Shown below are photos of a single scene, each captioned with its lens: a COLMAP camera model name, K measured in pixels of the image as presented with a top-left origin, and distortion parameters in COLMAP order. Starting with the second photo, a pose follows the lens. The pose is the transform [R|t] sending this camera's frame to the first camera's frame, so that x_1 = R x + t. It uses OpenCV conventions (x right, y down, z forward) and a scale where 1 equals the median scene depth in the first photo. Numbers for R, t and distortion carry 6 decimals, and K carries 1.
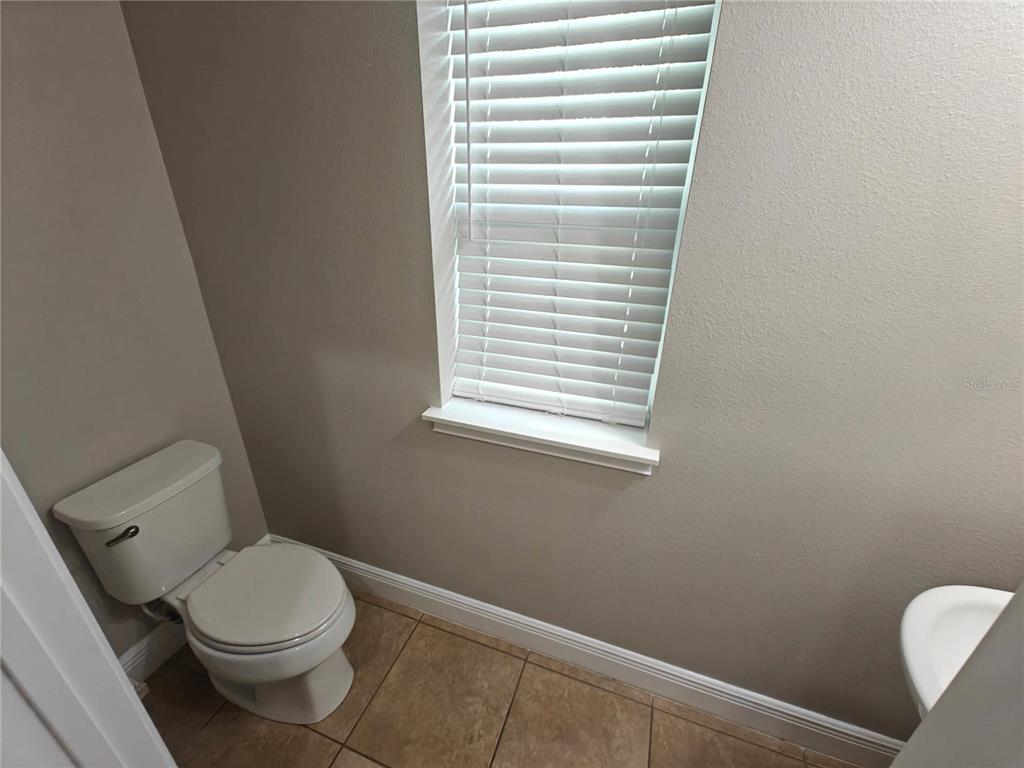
lens RADIAL K [[431.6, 0, 509.9], [0, 431.6, 384.6], [0, 0, 1]] dist [0.003071, 0.000676]
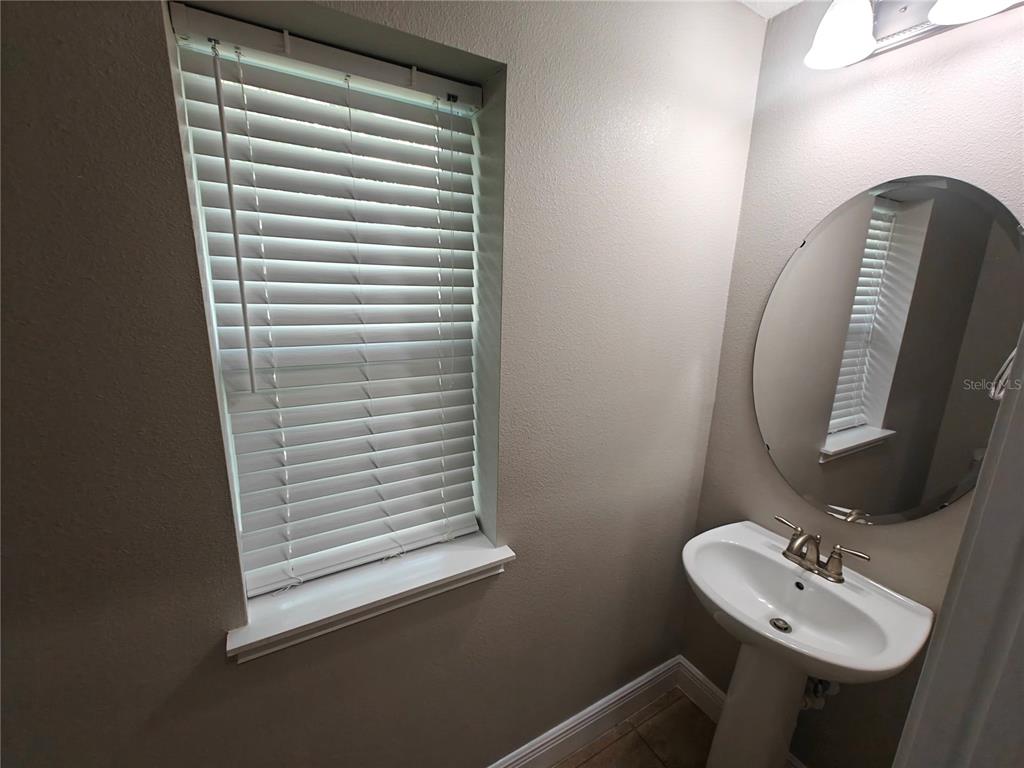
lens RADIAL K [[431.6, 0, 506.5], [0, 431.6, 388.2], [0, 0, 1]] dist [0.003071, 0.000676]
pose [[0.649276, -0.170717, 0.741146, -0.380339], [0.300265, 0.952861, -0.043561, -0.172119], [-0.698772, 0.250823, 0.669930, 0.151826]]
